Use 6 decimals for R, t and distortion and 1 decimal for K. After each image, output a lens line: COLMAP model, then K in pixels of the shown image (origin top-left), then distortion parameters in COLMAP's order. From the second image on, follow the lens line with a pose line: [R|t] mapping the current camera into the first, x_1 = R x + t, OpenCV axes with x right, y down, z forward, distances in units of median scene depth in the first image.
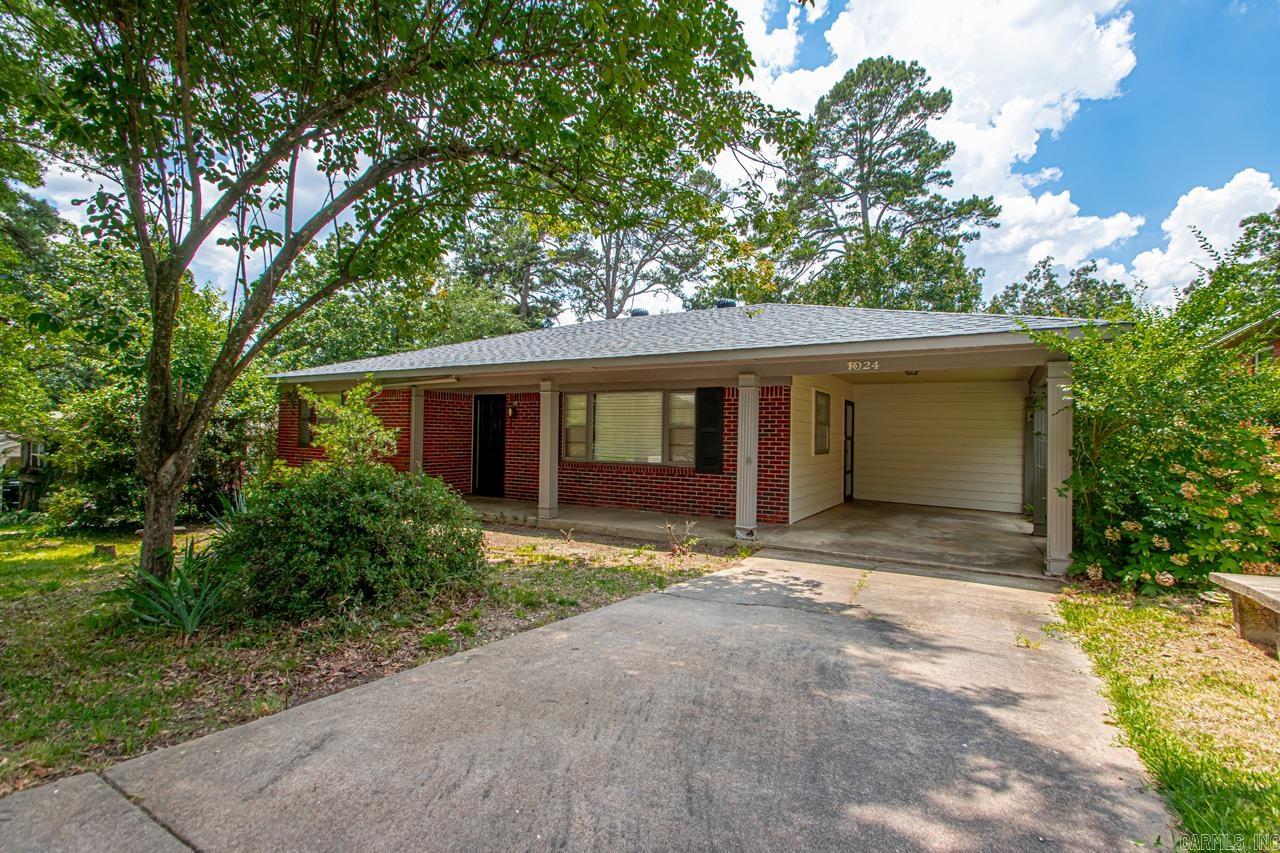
lens RADIAL K [[588.8, 0, 640.0], [0, 588.8, 426.5], [0, 0, 1]] dist [0.011613, -0.008975]
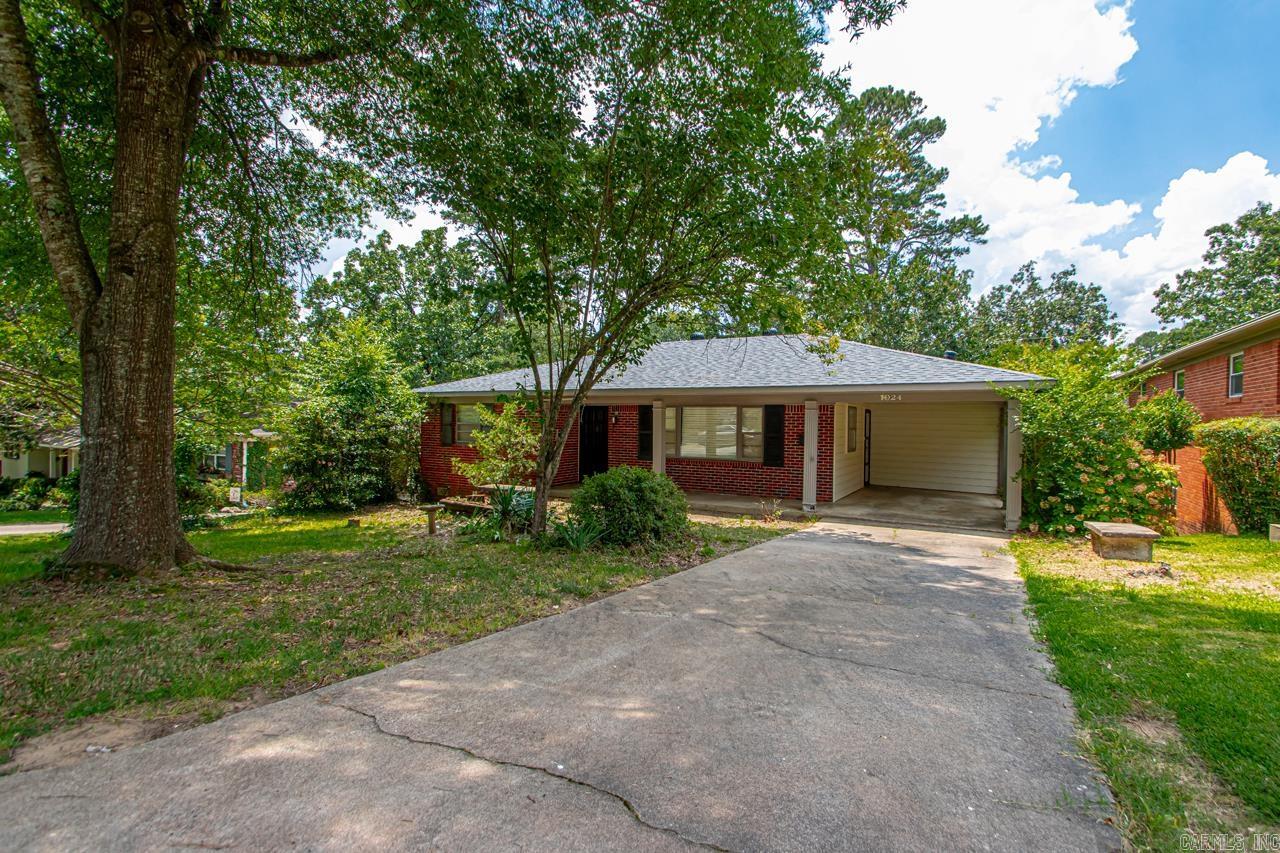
lens RADIAL K [[590.8, 0, 637.9], [0, 590.8, 430.2], [0, 0, 1]] dist [0.000731, -0.000006]
pose [[0.999904, -0.003952, 0.013282, -0.167650], [0.003578, 0.999599, 0.028073, -0.035402], [-0.013388, -0.028023, 0.999518, -0.293649]]
